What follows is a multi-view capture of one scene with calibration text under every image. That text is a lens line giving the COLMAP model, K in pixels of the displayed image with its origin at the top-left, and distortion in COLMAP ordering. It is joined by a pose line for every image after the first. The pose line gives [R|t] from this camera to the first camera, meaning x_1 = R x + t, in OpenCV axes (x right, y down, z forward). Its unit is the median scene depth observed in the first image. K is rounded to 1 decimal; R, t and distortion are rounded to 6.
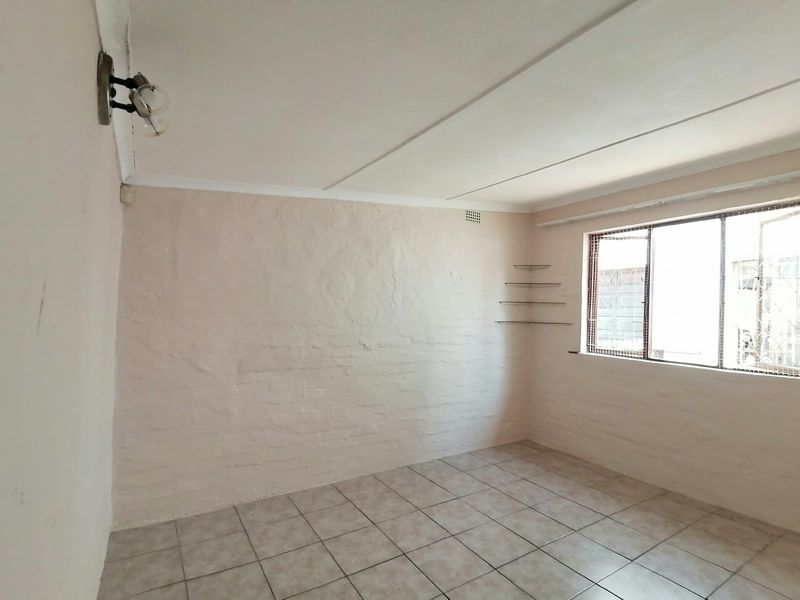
lens RADIAL K [[391.7, 0, 398.0], [0, 391.7, 299.4], [0, 0, 1]] dist [0.004679, -0.004418]
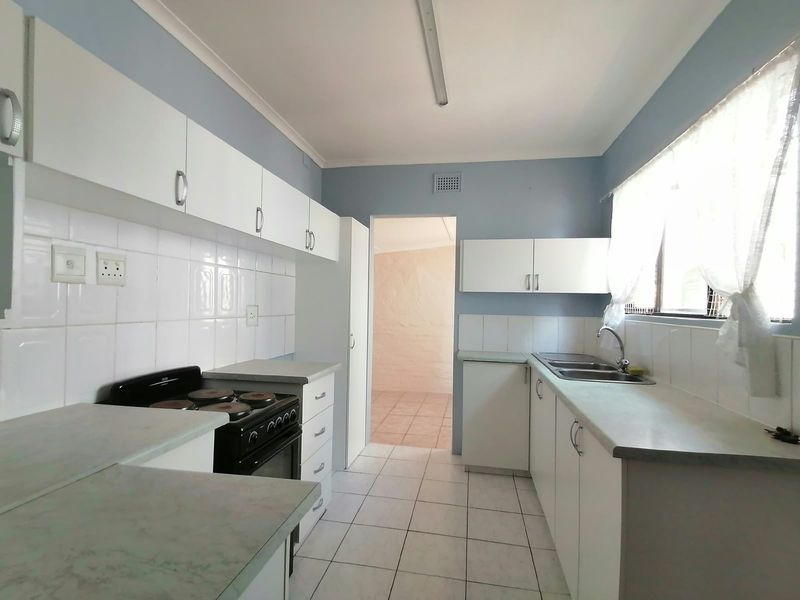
lens RADIAL K [[391.7, 0, 401.8], [0, 391.7, 302.0], [0, 0, 1]] dist [0.004679, -0.004418]
pose [[0.738445, -0.017609, -0.674083, 1.531630], [0.025248, 0.999680, 0.001544, 0.001919], [0.673841, -0.018159, 0.738654, -0.546019]]
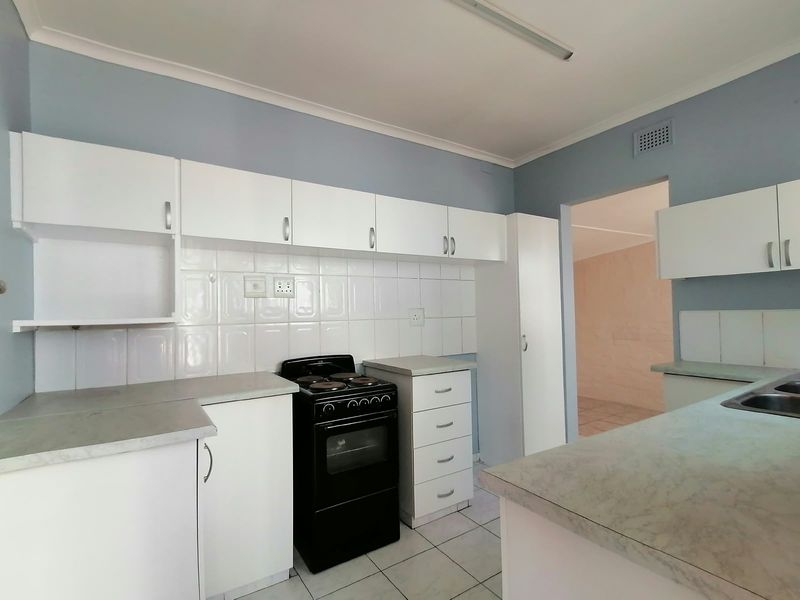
lens RADIAL K [[391.7, 0, 404.1], [0, 391.7, 303.7], [0, 0, 1]] dist [0.004679, -0.004418]
pose [[0.014828, -0.050635, -0.998607, 1.724462], [0.055374, 0.997226, -0.049742, 0.041053], [0.998356, -0.054559, 0.017591, -0.152414]]
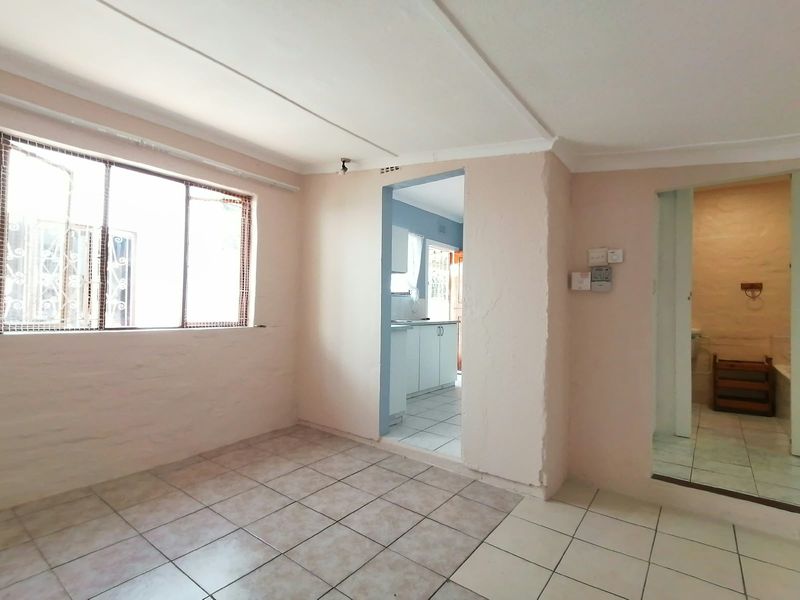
lens RADIAL K [[391.7, 0, 411.2], [0, 391.7, 299.9], [0, 0, 1]] dist [0.004679, -0.004418]
pose [[-0.365269, -0.011902, 0.930826, -0.428249], [-0.058915, 0.998209, -0.010355, 0.085554], [-0.929036, -0.058622, -0.365316, 0.933994]]
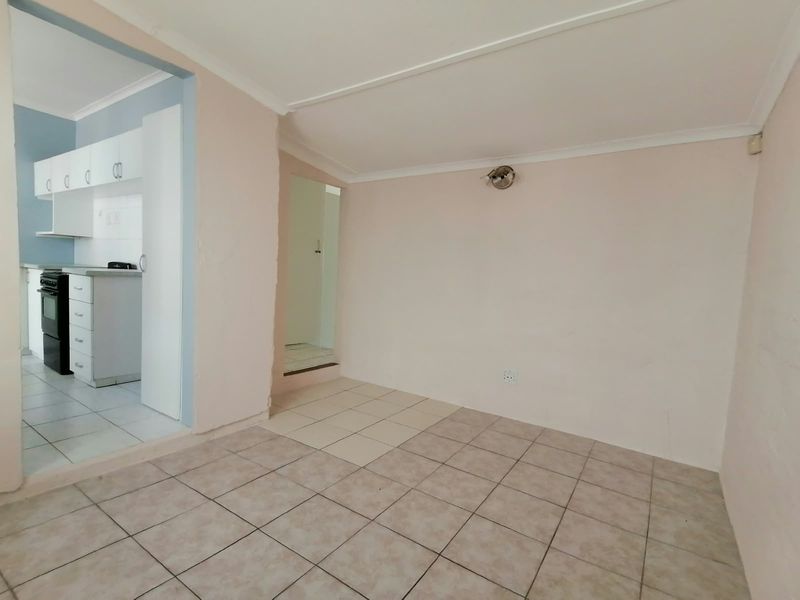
lens RADIAL K [[391.7, 0, 404.3], [0, 391.7, 297.4], [0, 0, 1]] dist [0.004679, -0.004418]
pose [[-0.907261, -0.047310, -0.417898, 0.452043], [-0.065156, 0.997467, 0.028531, 0.132244], [0.415490, 0.053114, -0.908046, 1.420337]]
